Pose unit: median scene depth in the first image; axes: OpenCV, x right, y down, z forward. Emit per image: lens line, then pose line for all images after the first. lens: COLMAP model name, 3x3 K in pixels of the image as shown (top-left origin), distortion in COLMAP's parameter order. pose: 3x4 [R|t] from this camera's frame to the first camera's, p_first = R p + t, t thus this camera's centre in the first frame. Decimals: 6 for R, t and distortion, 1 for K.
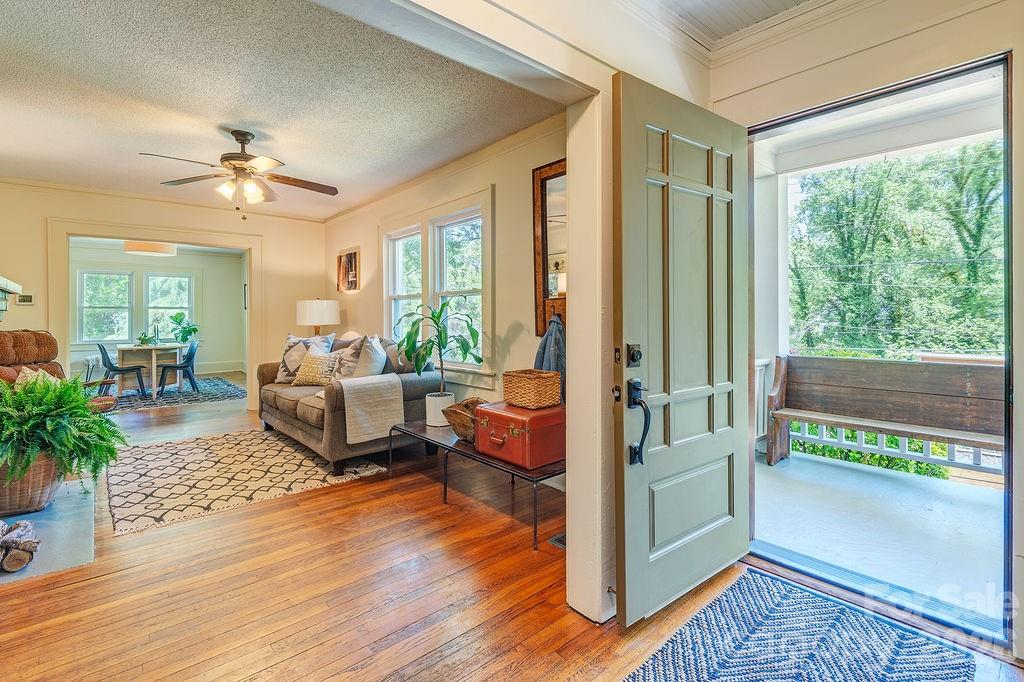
lens RADIAL K [[491.8, 0, 489.4], [0, 491.8, 312.6], [0, 0, 1]] dist [0.002152, 0.000796]
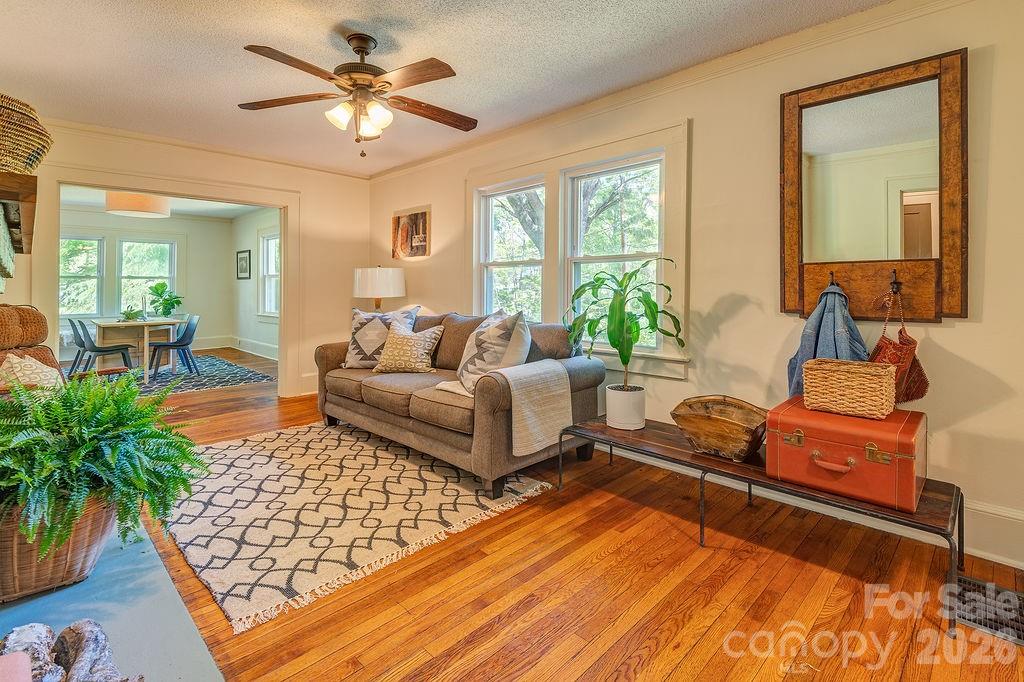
lens RADIAL K [[467.8, 0, 486.0], [0, 467.8, 283.8], [0, 0, 1]] dist [0.016781, -0.000384]
pose [[0.995019, 0.002028, 0.099670, -0.373316], [-0.001964, 0.999998, -0.000738, 0.003600], [-0.099671, 0.000539, 0.995020, 0.269034]]
